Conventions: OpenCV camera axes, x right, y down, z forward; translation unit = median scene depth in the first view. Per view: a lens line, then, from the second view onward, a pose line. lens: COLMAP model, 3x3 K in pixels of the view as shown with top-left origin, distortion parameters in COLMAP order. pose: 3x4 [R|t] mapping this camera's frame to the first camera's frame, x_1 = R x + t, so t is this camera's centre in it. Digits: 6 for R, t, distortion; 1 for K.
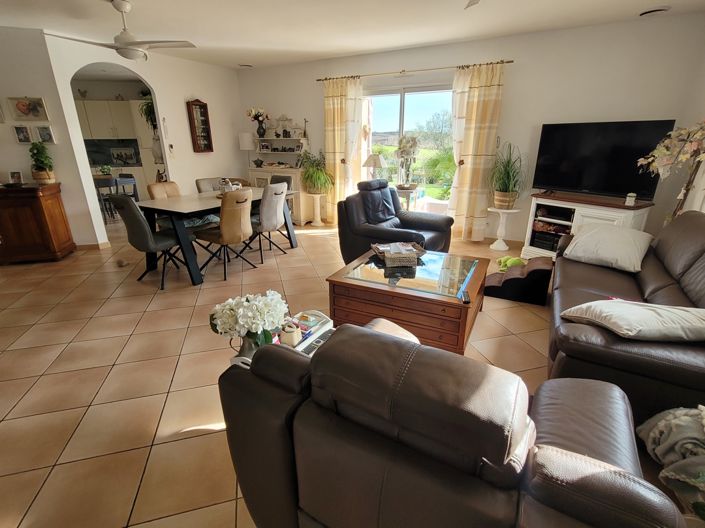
lens RADIAL K [[323.9, 0, 348.4], [0, 323.9, 258.7], [0, 0, 1]] dist [-0.000906, -0.000013]
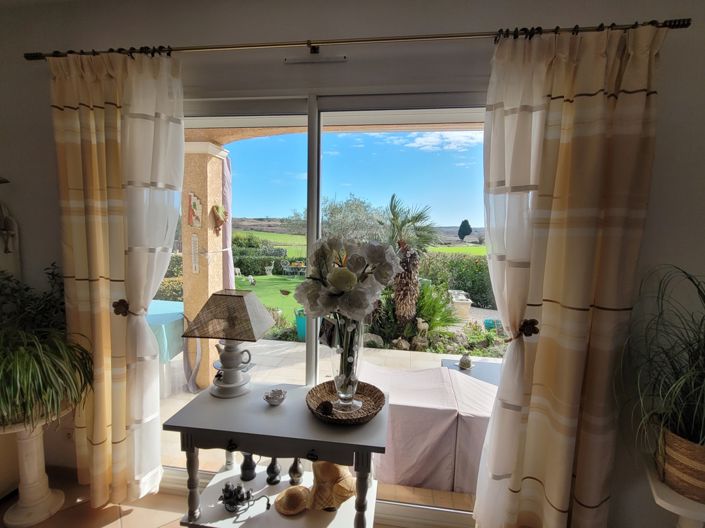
lens RADIAL K [[323.9, 0, 348.4], [0, 323.9, 258.7], [0, 0, 1]] dist [-0.000906, -0.000013]
pose [[0.926427, -0.009569, 0.376353, 0.070074], [0.103295, 0.967773, -0.229664, -0.268417], [-0.362026, 0.251642, 0.897559, 0.676317]]
